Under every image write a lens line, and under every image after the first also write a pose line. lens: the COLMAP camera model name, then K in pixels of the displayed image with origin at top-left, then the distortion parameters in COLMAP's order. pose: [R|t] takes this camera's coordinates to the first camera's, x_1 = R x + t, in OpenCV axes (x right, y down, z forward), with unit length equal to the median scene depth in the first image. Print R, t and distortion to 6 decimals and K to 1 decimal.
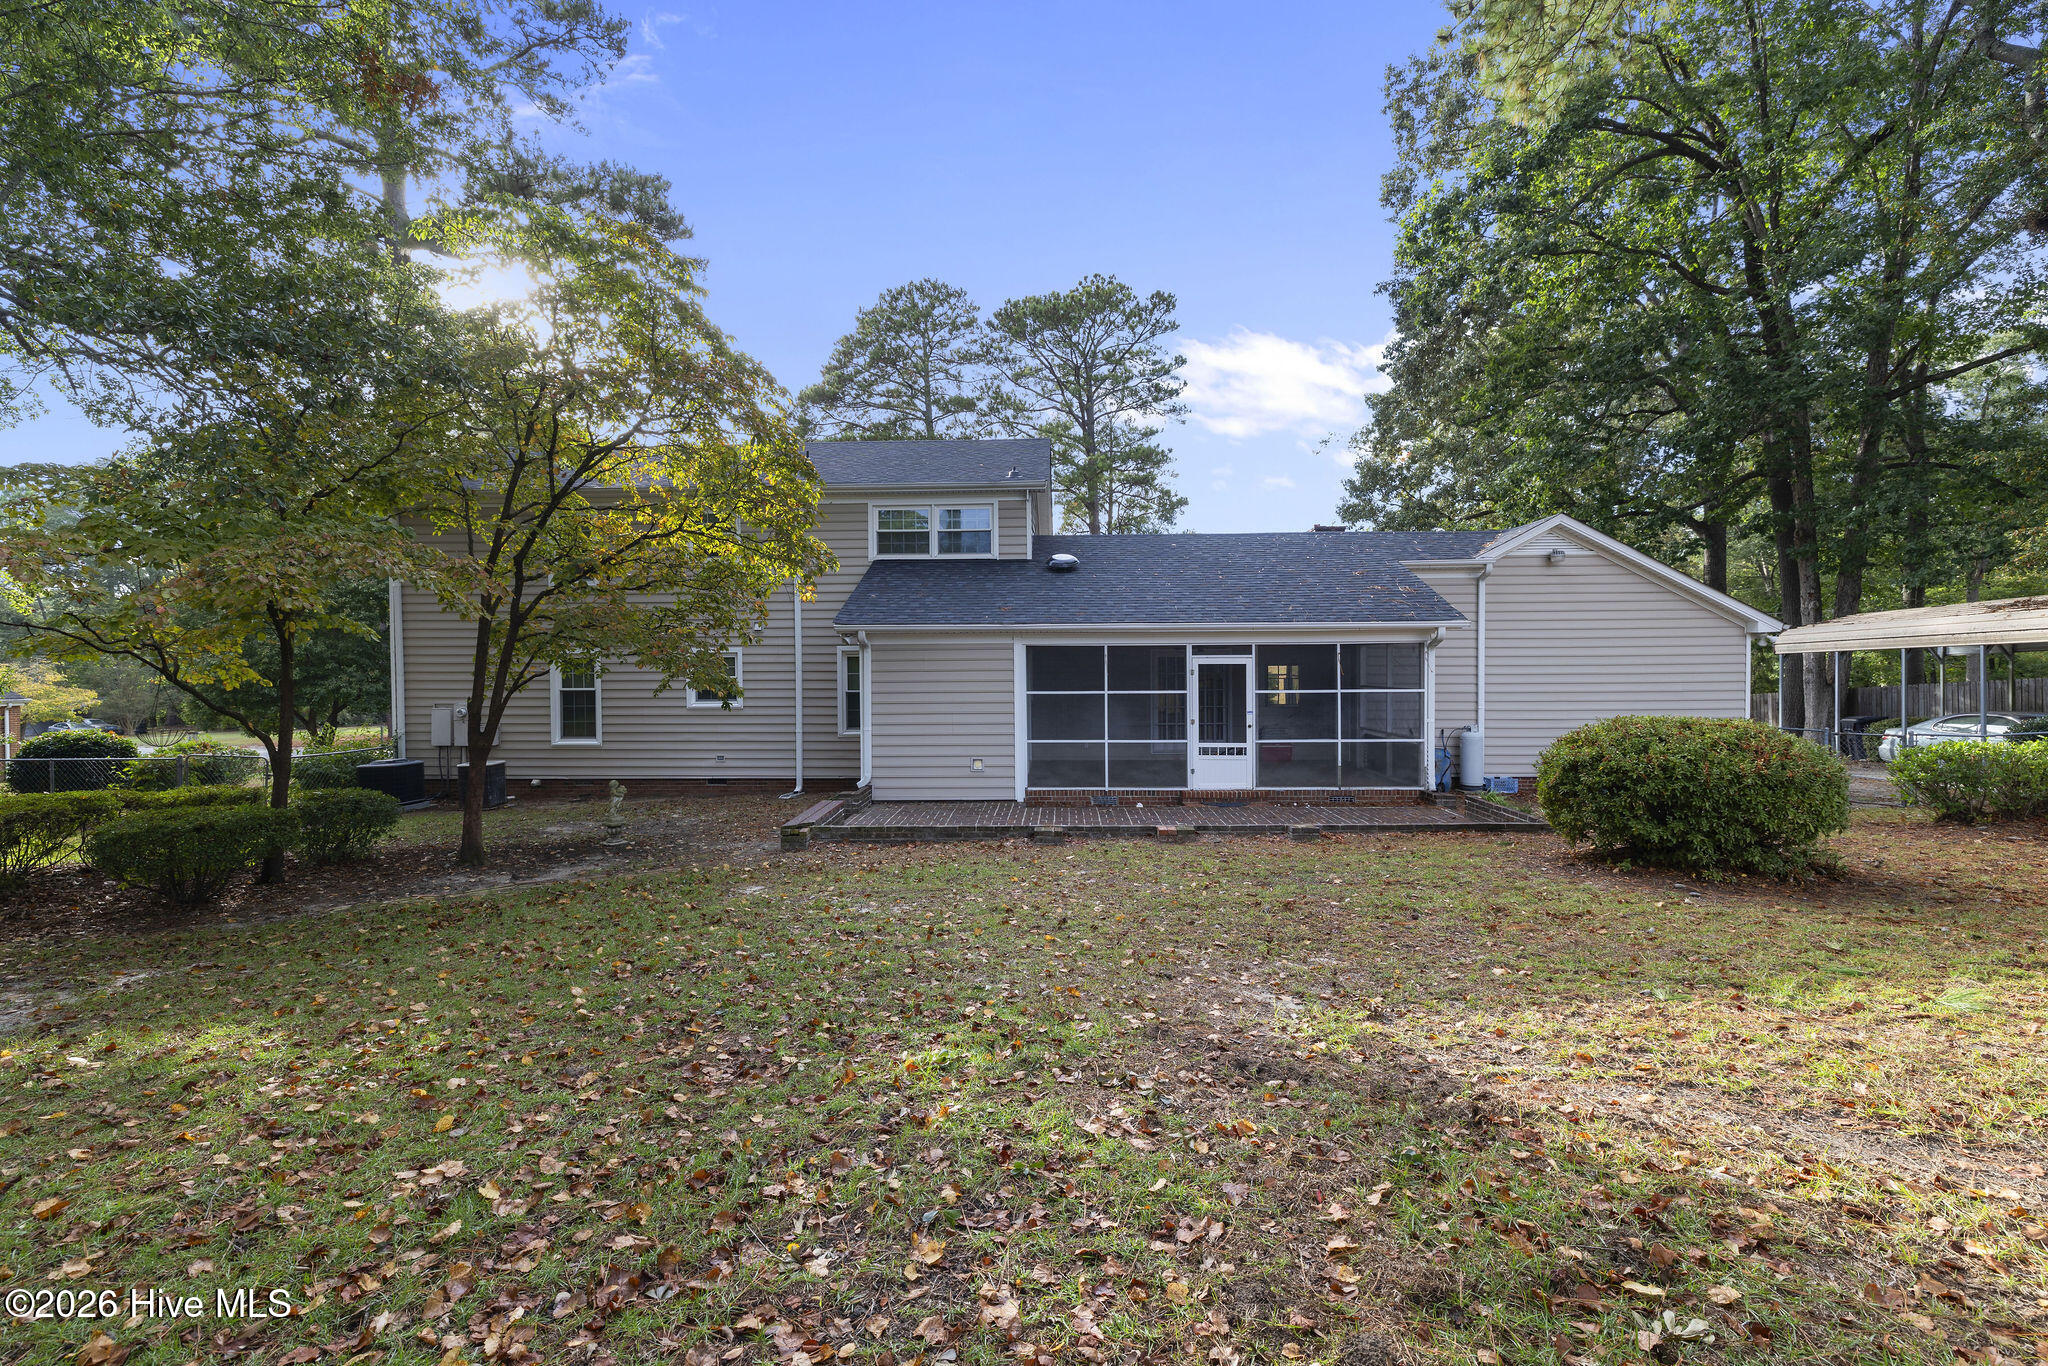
lens RADIAL K [[872.6, 0, 1024.0], [0, 872.6, 673.0], [0, 0, 1]] dist [-0.000255, -0.000003]
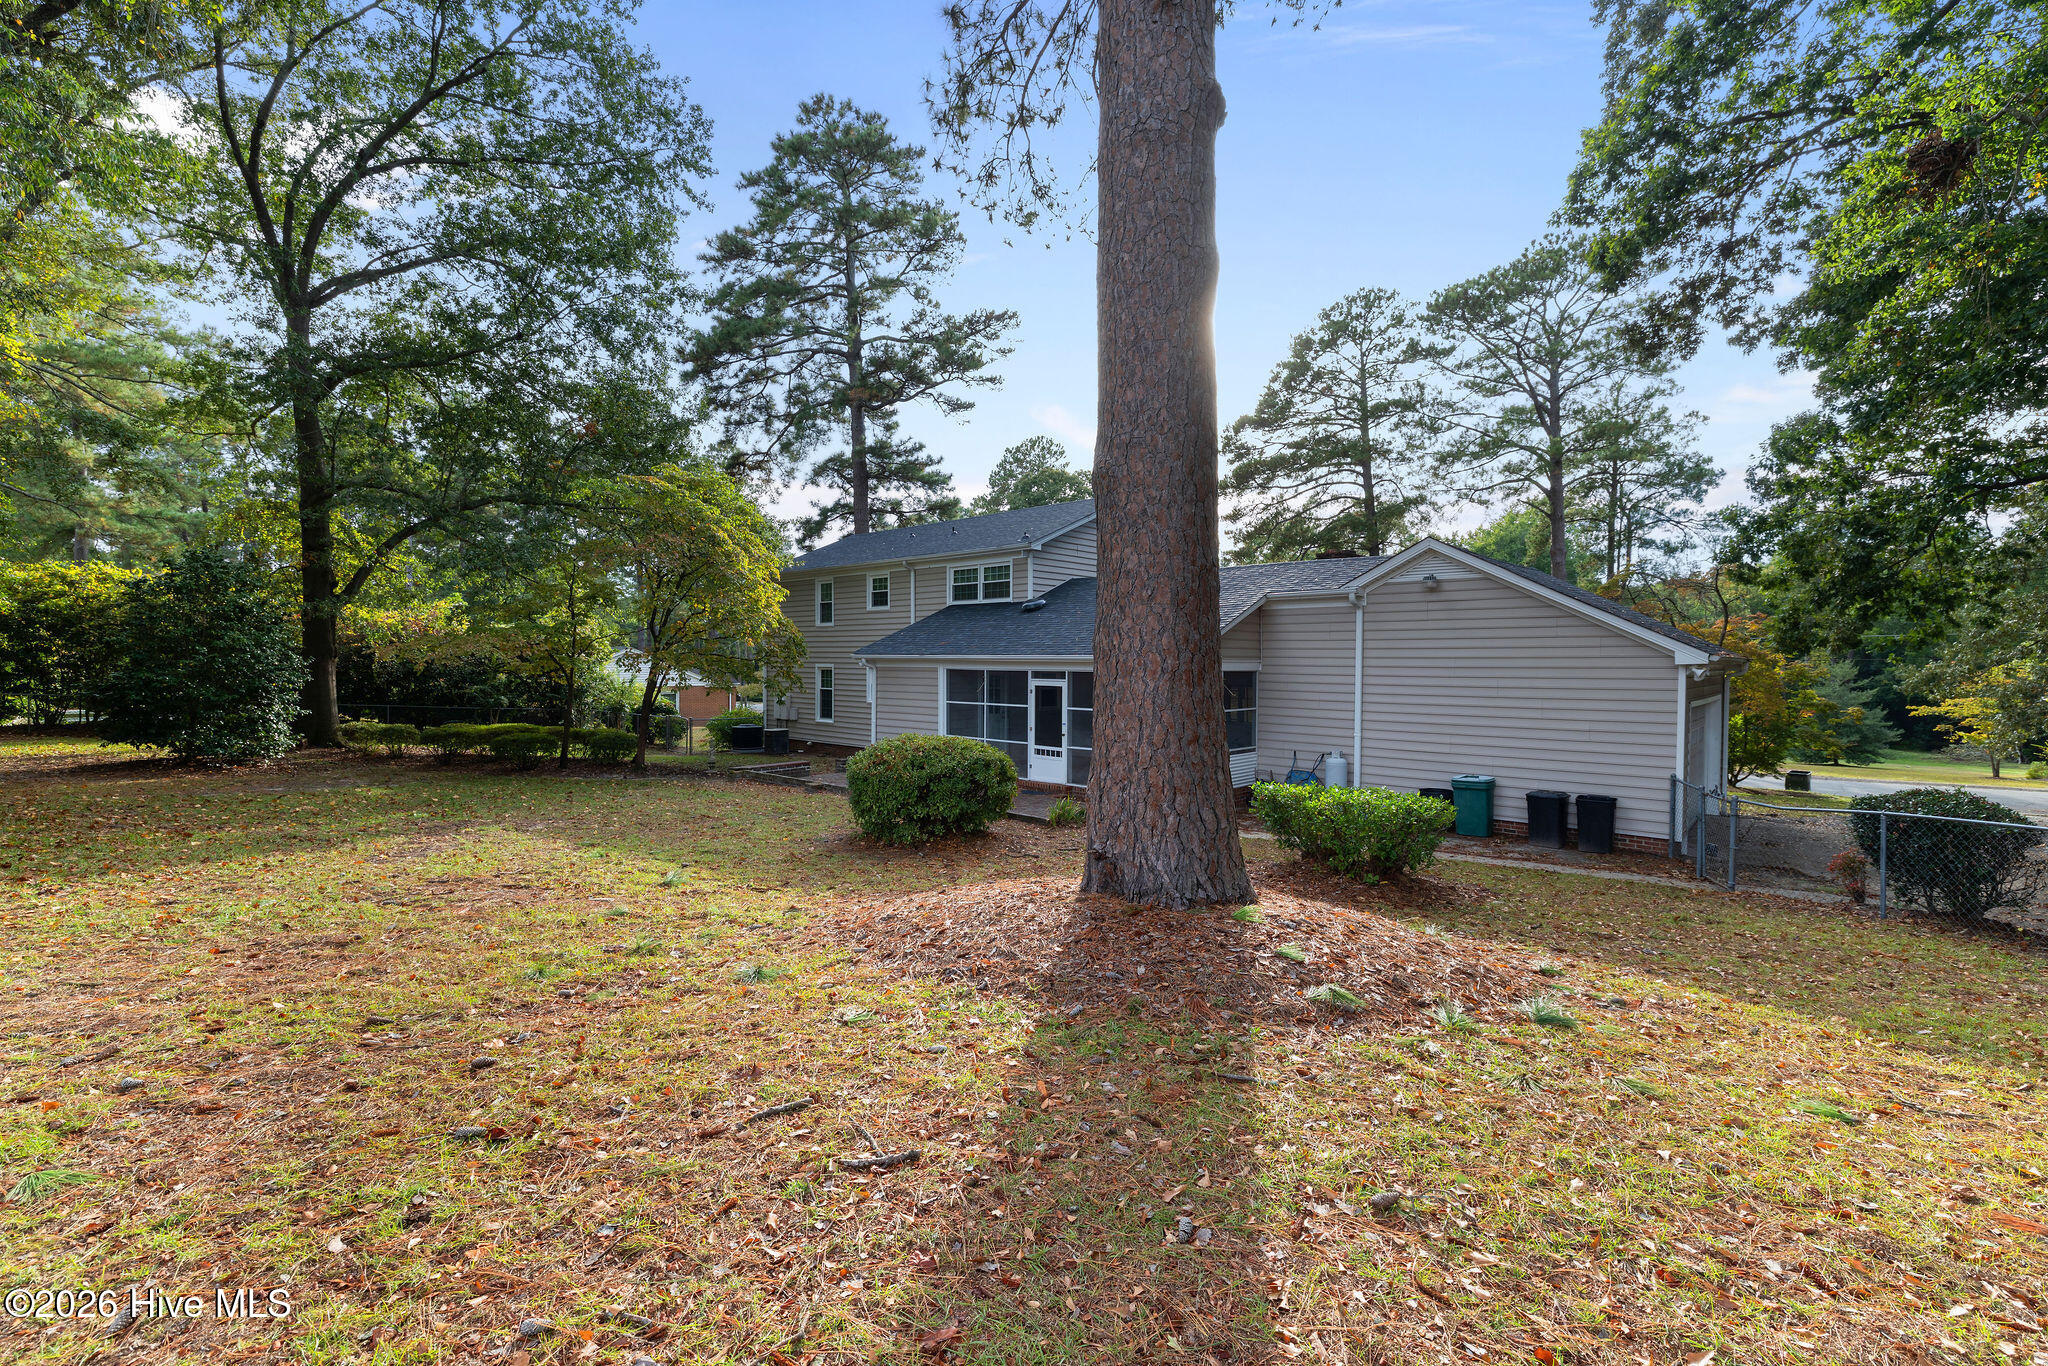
lens RADIAL K [[872.6, 0, 1019.2], [0, 872.6, 678.6], [0, 0, 1]] dist [-0.000255, -0.000003]
pose [[0.776712, 0.025821, -0.629327, 1.007476], [-0.025672, 0.999627, 0.009330, -0.031930], [0.629333, 0.008910, 0.777085, -0.039255]]
